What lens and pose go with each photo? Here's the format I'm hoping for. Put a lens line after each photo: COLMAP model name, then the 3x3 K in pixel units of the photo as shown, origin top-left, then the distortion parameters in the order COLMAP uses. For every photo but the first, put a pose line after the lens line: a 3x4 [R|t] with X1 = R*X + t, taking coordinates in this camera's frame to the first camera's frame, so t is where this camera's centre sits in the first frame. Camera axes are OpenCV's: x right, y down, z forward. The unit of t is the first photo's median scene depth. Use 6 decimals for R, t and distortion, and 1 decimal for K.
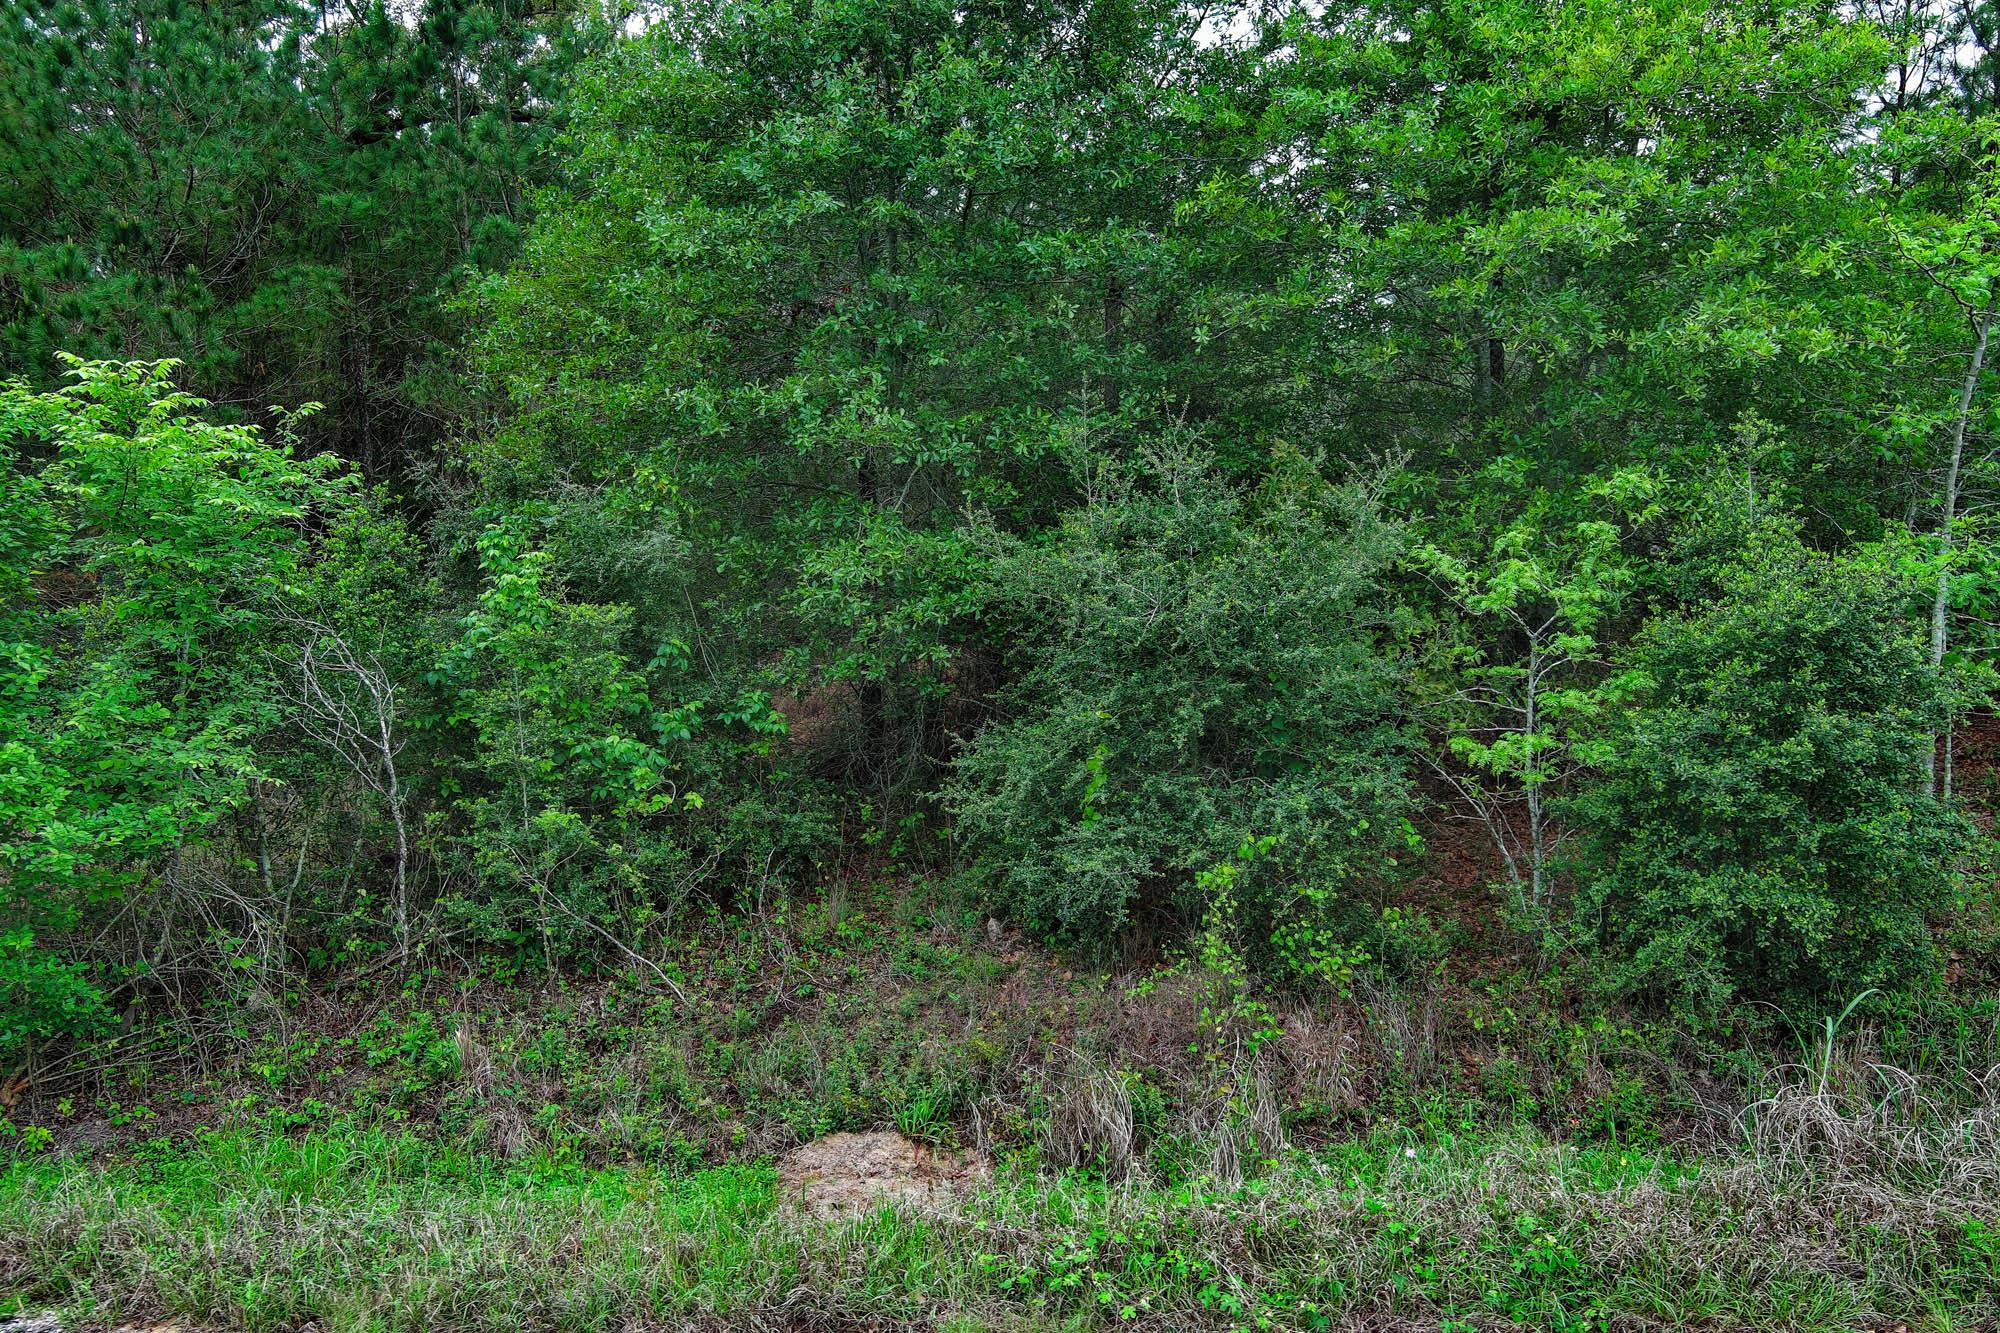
lens RADIAL K [[1666.3, 0, 1000.0], [0, 1666.3, 666.5], [0, 0, 1]] dist [0.014317, -0.002658]
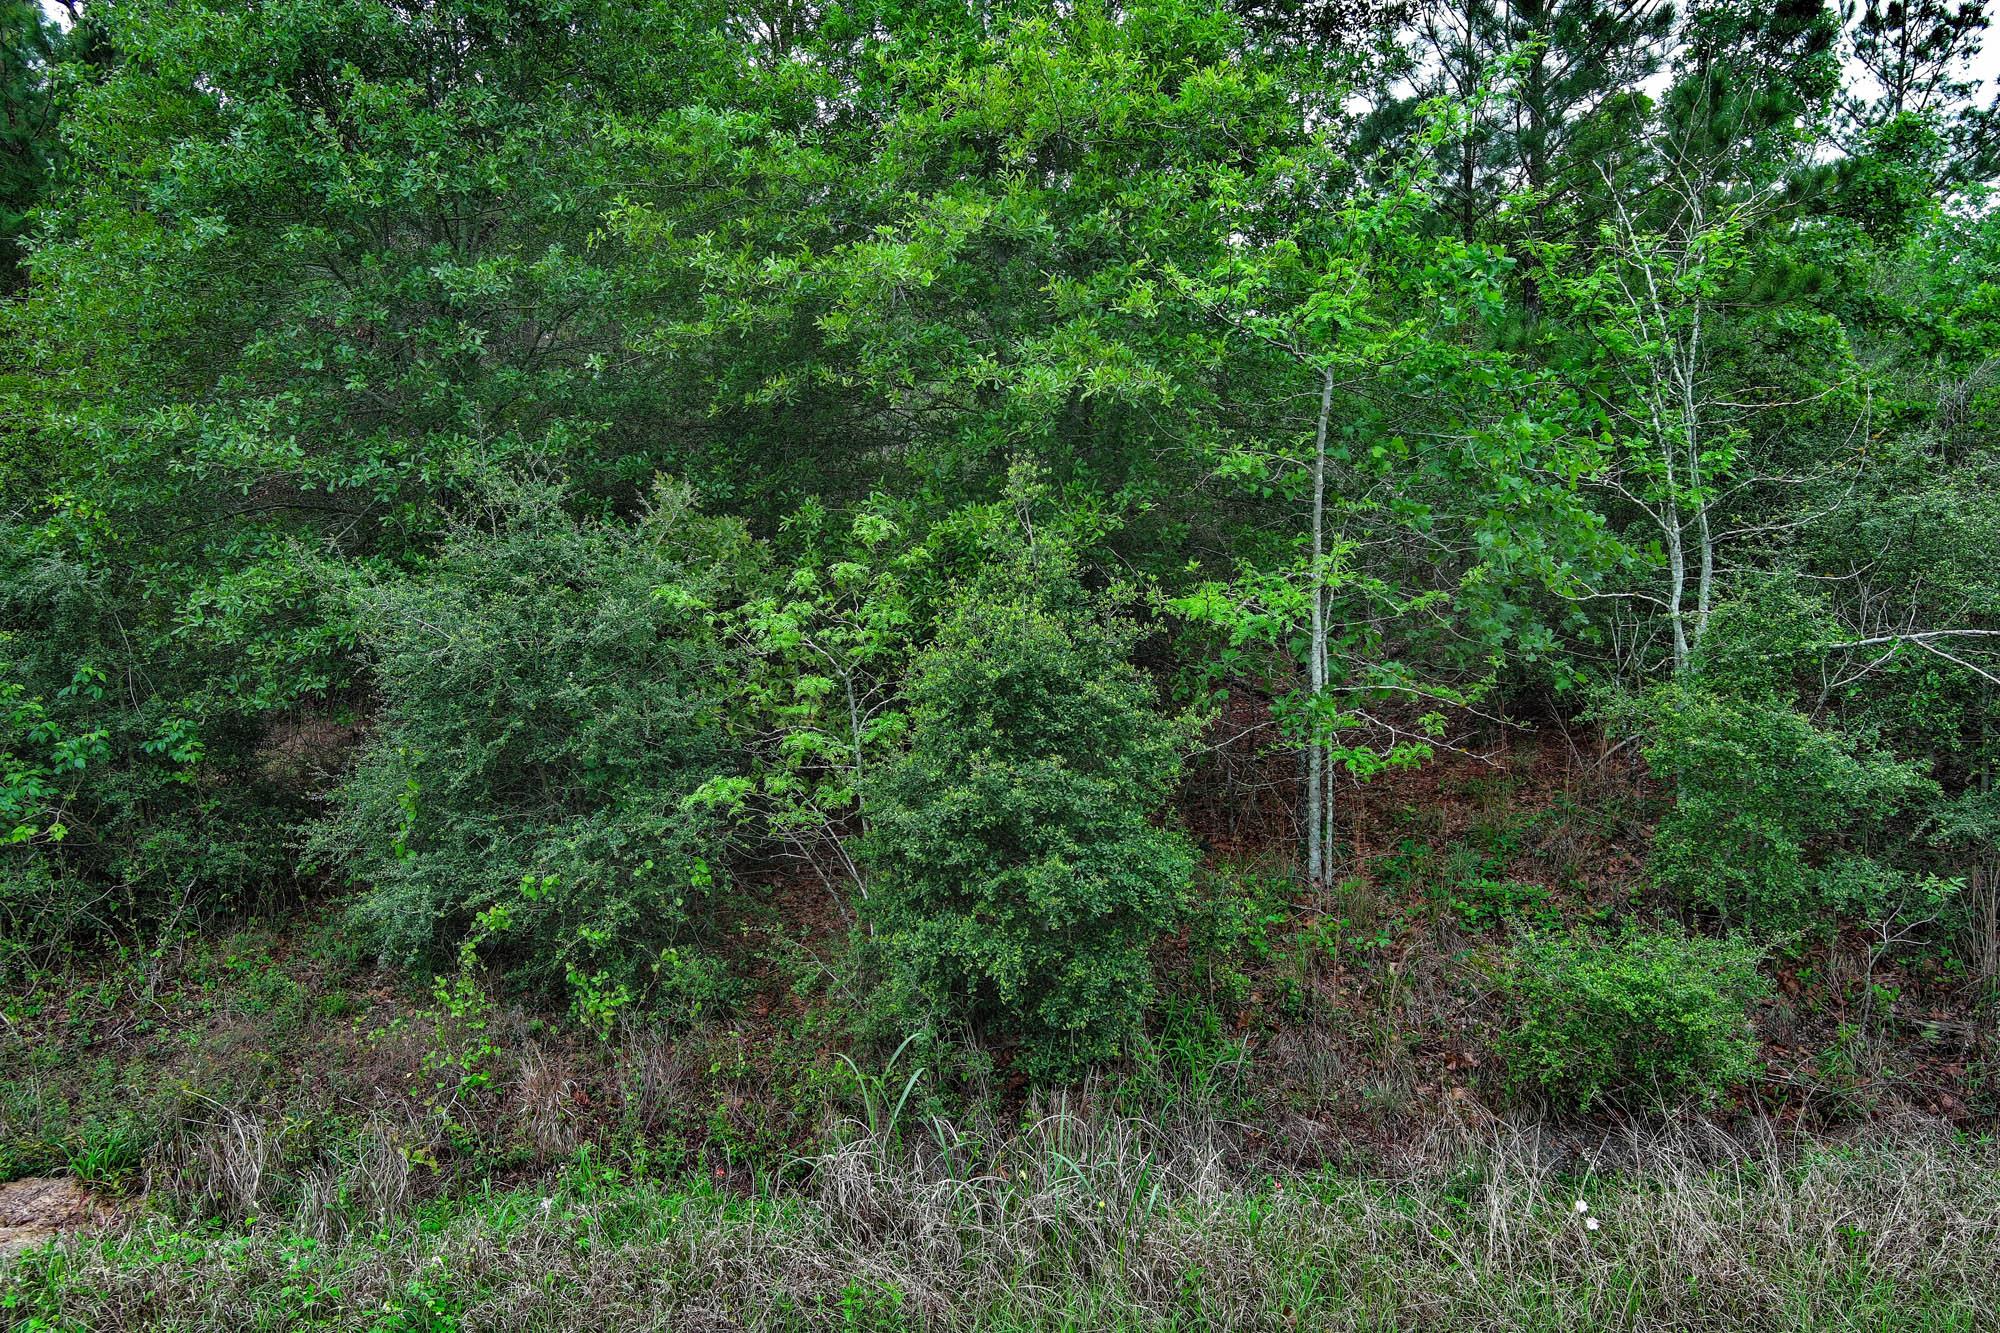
lens RADIAL K [[1666.3, 0, 1000.0], [0, 1666.3, 666.5], [0, 0, 1]] dist [0.014317, -0.002658]
pose [[0.999791, 0.007760, 0.018890, 0.404929], [-0.007659, 0.999956, -0.005451, -0.018889], [-0.018931, 0.005305, 0.999807, 0.006769]]
